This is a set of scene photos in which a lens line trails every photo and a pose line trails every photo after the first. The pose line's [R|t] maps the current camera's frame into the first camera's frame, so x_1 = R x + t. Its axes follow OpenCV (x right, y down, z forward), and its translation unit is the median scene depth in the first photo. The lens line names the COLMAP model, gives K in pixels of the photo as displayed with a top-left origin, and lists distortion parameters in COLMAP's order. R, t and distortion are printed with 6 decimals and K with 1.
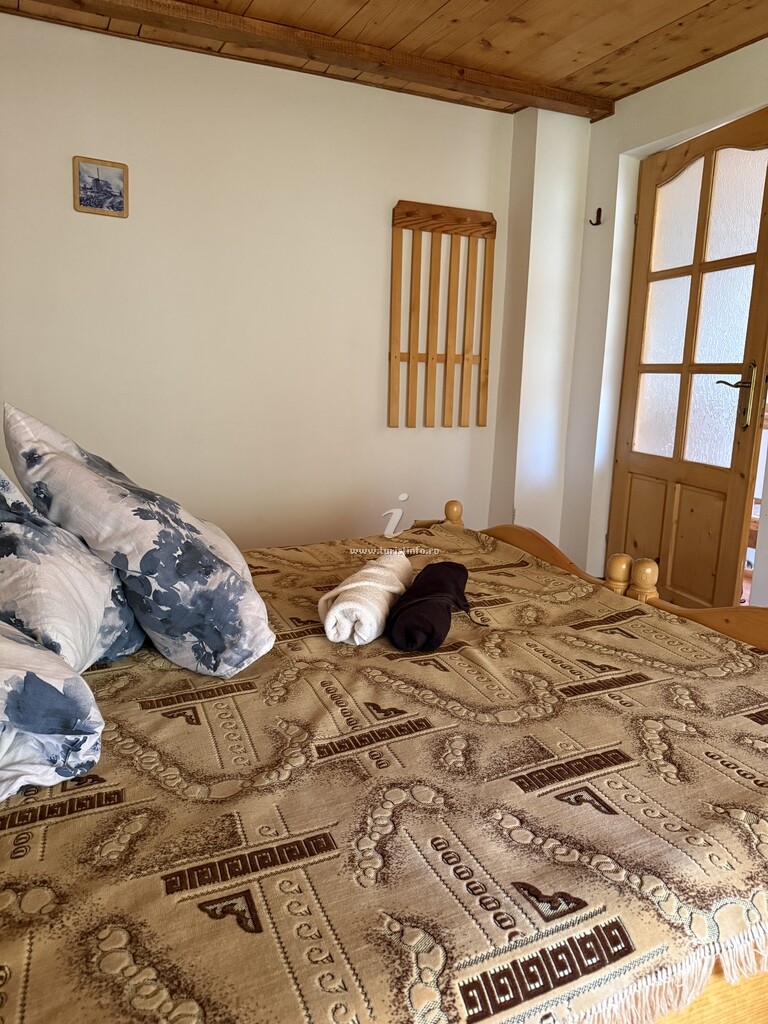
lens RADIAL K [[728.1, 0, 386.8], [0, 728.1, 510.9], [0, 0, 1]] dist [0.034047, -0.060169]
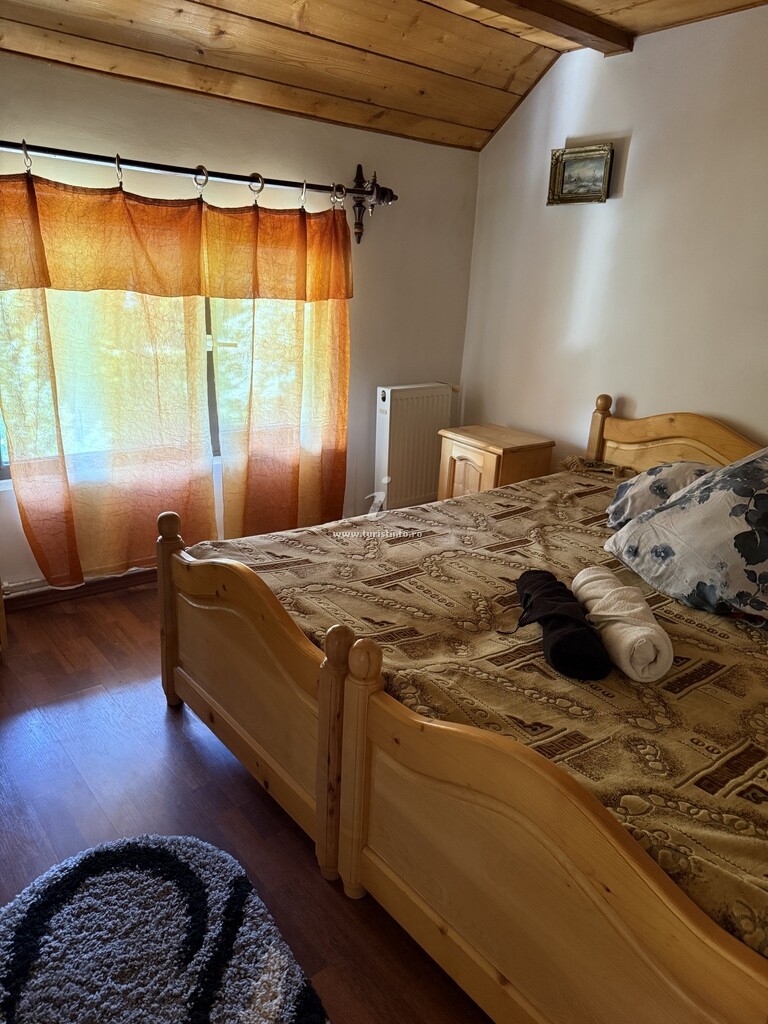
lens RADIAL K [[728.1, 0, 383.3], [0, 728.1, 511.3], [0, 0, 1]] dist [0.034047, -0.060169]
pose [[-0.972351, 0.021698, -0.232515, 0.759524], [-0.091817, 0.879963, 0.466084, -0.647641], [0.214717, 0.474546, -0.853641, 2.521493]]
